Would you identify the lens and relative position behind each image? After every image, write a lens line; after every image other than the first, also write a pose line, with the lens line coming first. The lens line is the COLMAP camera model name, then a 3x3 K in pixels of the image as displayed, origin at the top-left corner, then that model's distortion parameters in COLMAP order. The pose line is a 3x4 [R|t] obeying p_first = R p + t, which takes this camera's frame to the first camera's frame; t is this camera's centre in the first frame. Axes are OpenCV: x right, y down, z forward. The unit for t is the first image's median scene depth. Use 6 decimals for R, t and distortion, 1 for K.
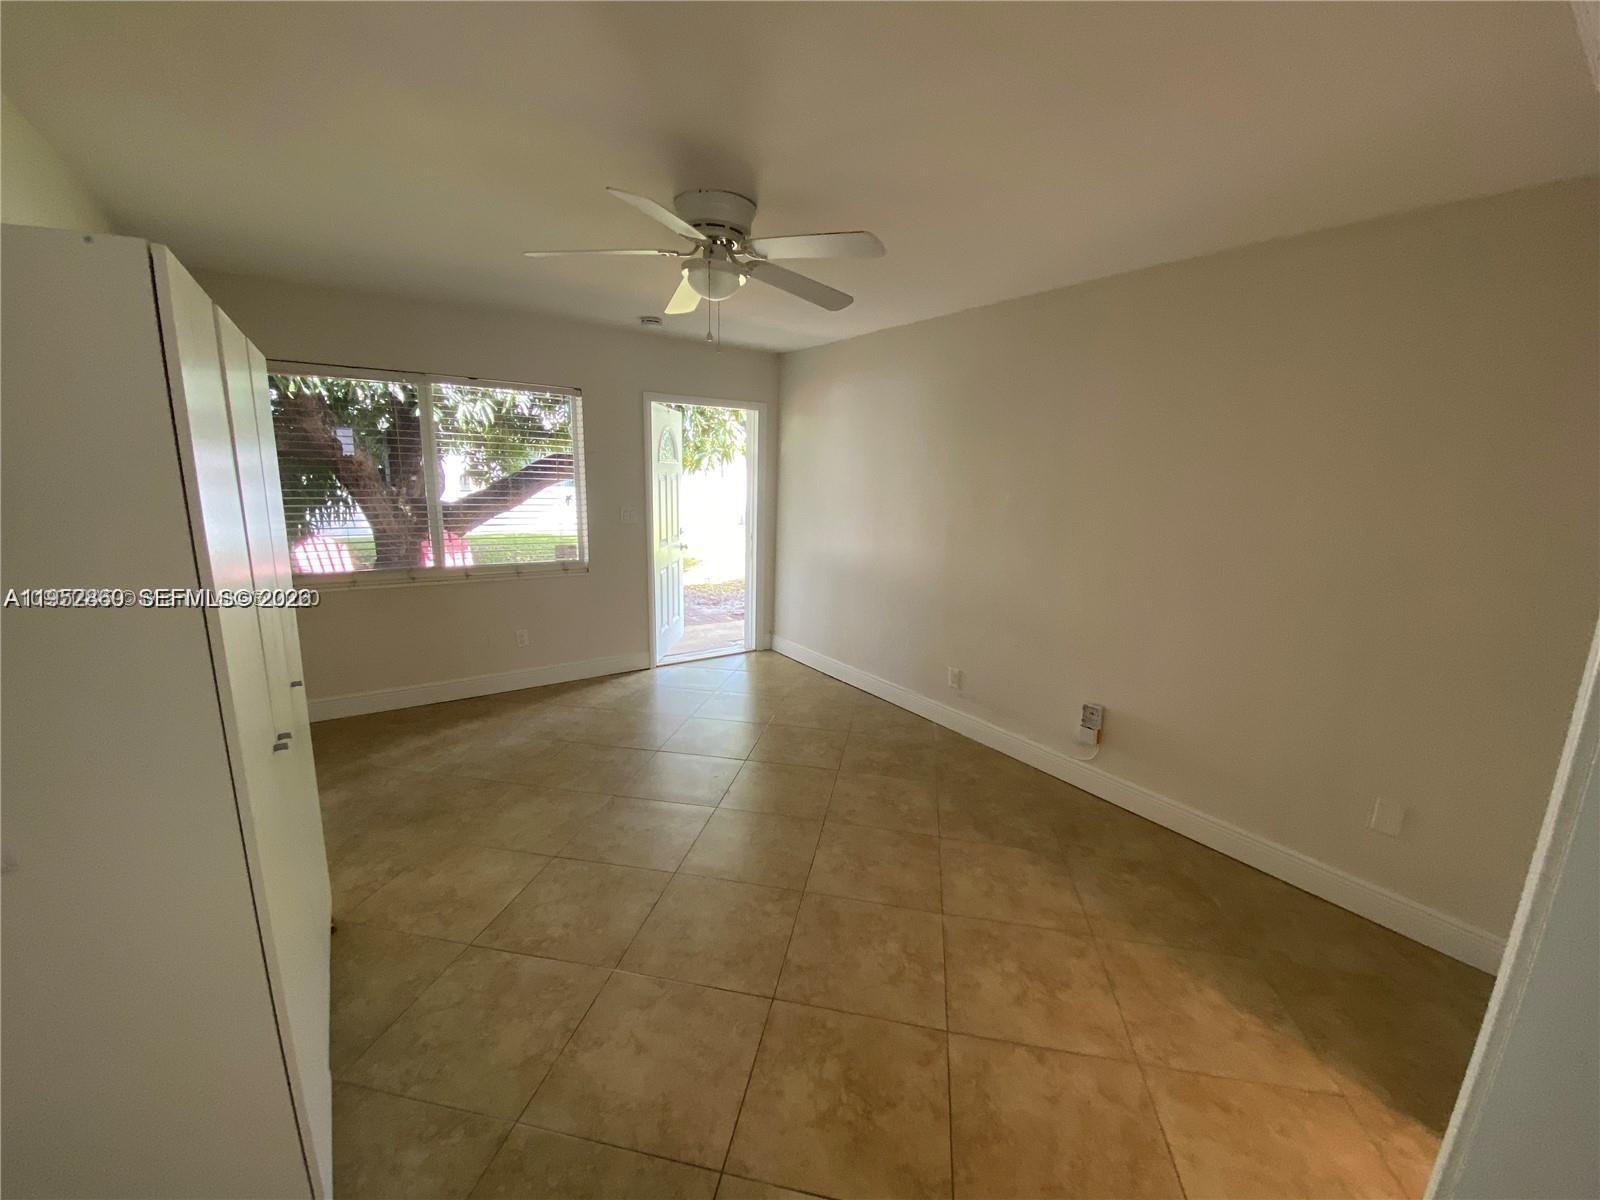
lens RADIAL K [[655.8, 0, 799.1], [0, 655.8, 607.3], [0, 0, 1]] dist [-0.003221, -0.000511]
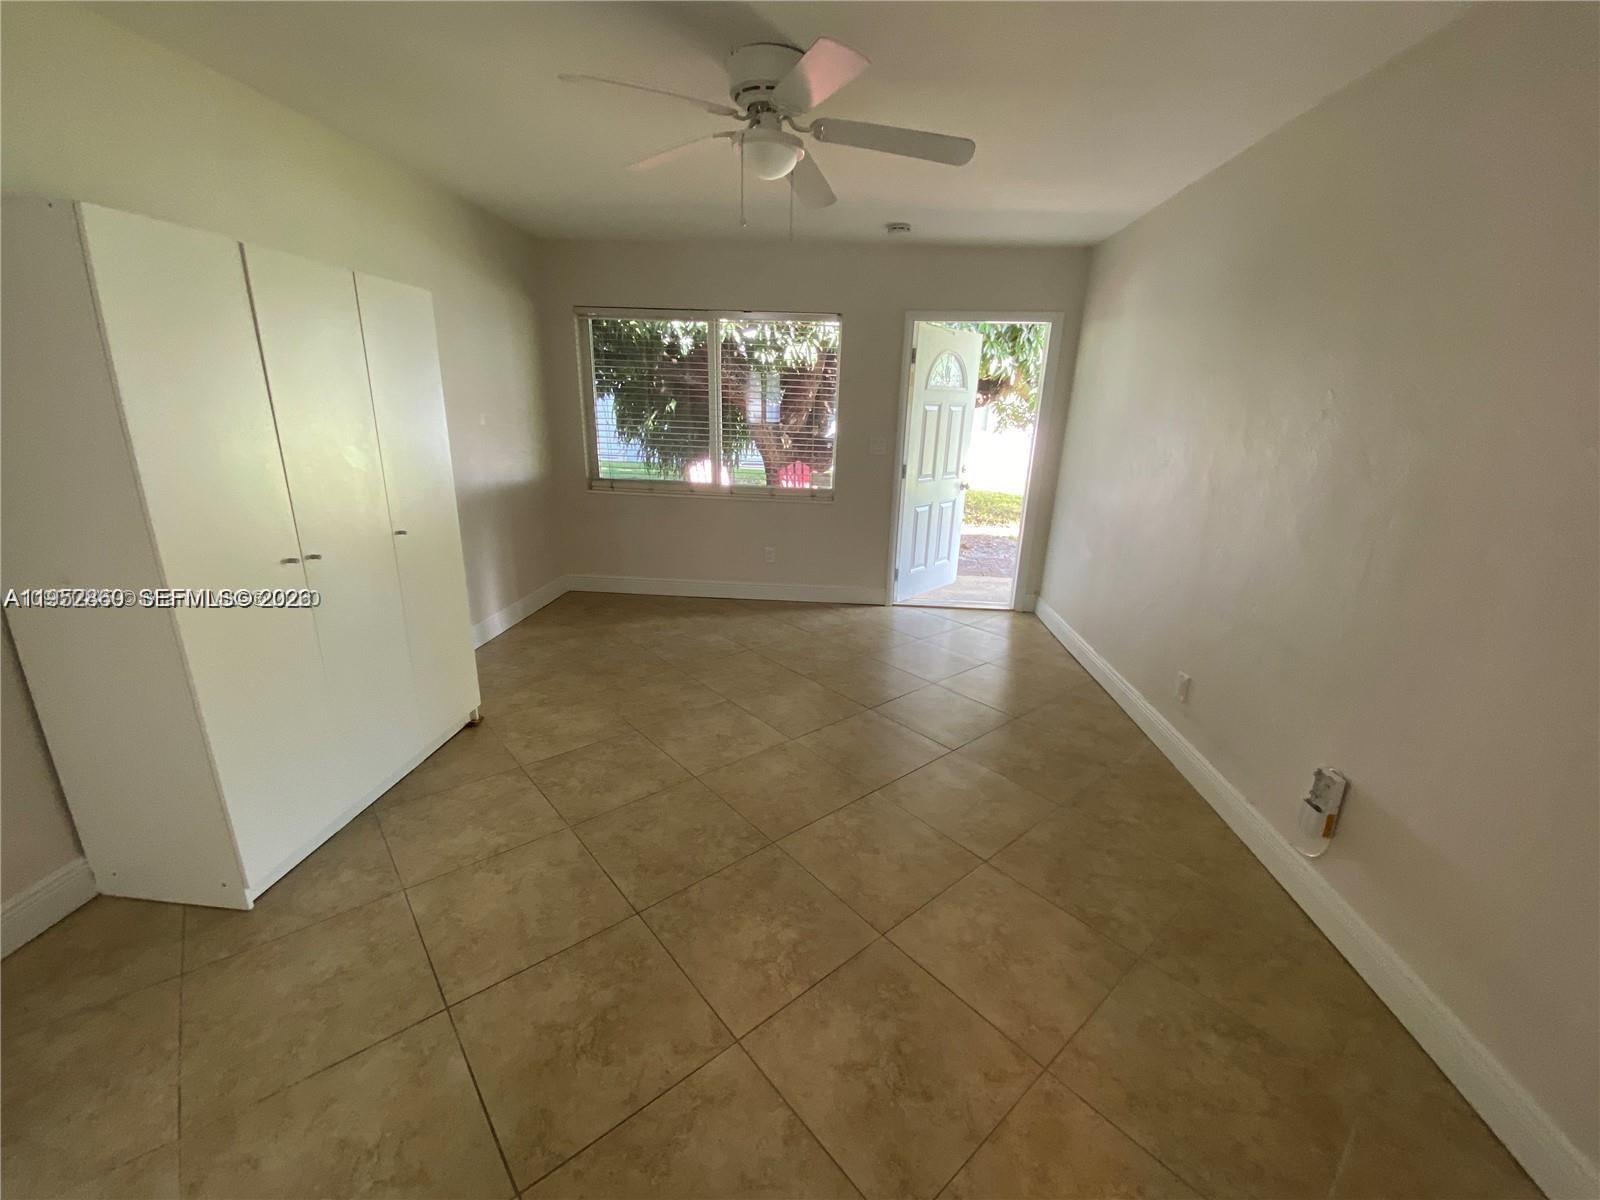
lens RADIAL K [[655.8, 0, 799.1], [0, 655.8, 607.3], [0, 0, 1]] dist [-0.003221, -0.000511]
pose [[0.778735, 0.184251, -0.599685, 0.353999], [-0.141771, 0.982856, 0.117879, -0.001462], [0.611124, -0.006779, 0.791506, 0.203962]]
